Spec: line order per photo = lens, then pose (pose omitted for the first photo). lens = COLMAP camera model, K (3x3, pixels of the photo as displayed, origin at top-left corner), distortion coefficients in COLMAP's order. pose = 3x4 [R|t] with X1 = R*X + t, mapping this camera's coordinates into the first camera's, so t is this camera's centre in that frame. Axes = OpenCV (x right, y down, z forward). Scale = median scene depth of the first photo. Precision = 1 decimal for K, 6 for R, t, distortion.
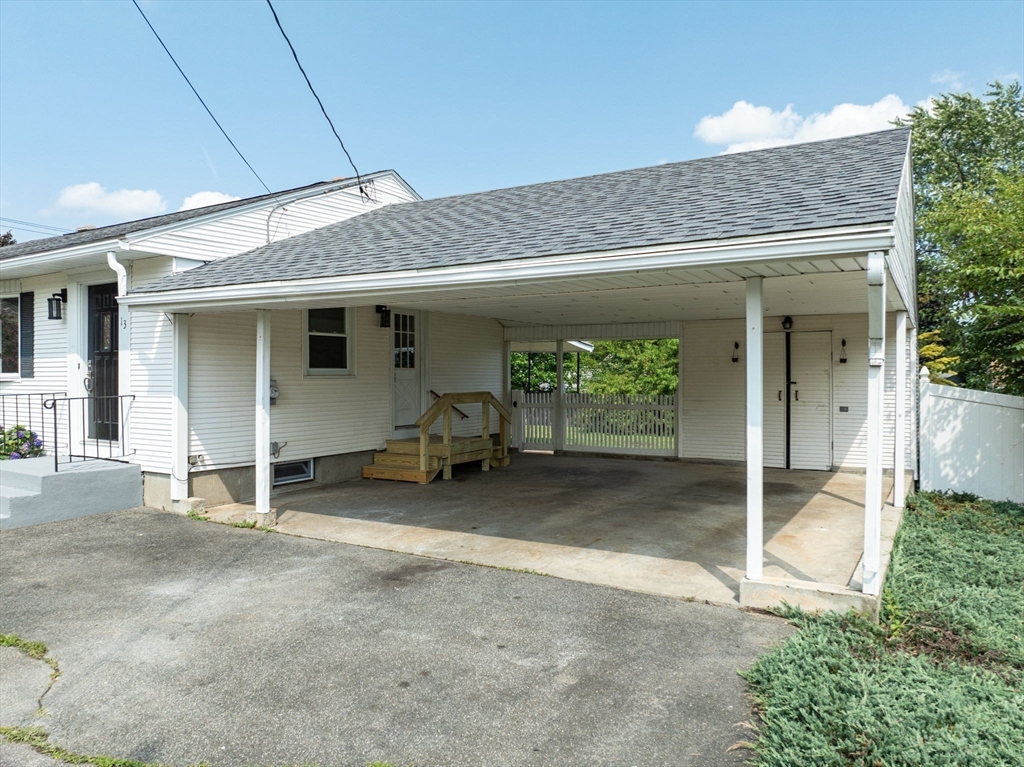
lens RADIAL K [[735.8, 0, 508.7], [0, 735.8, 369.7], [0, 0, 1]] dist [-0.040797, 0.006713]
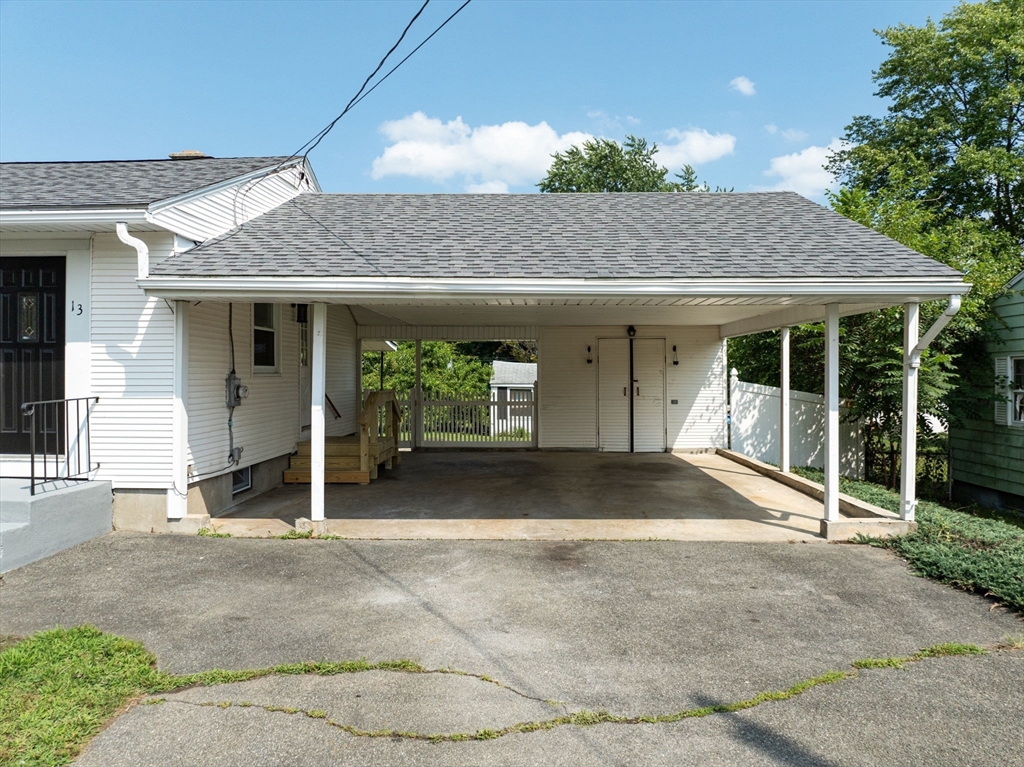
lens RADIAL K [[735.8, 0, 525.7], [0, 735.8, 372.2], [0, 0, 1]] dist [-0.040797, 0.006713]
pose [[0.865336, 0.003844, 0.501178, -0.491982], [-0.005873, 0.999980, 0.002469, 0.002225], [-0.501158, -0.005080, 0.865341, 0.051674]]
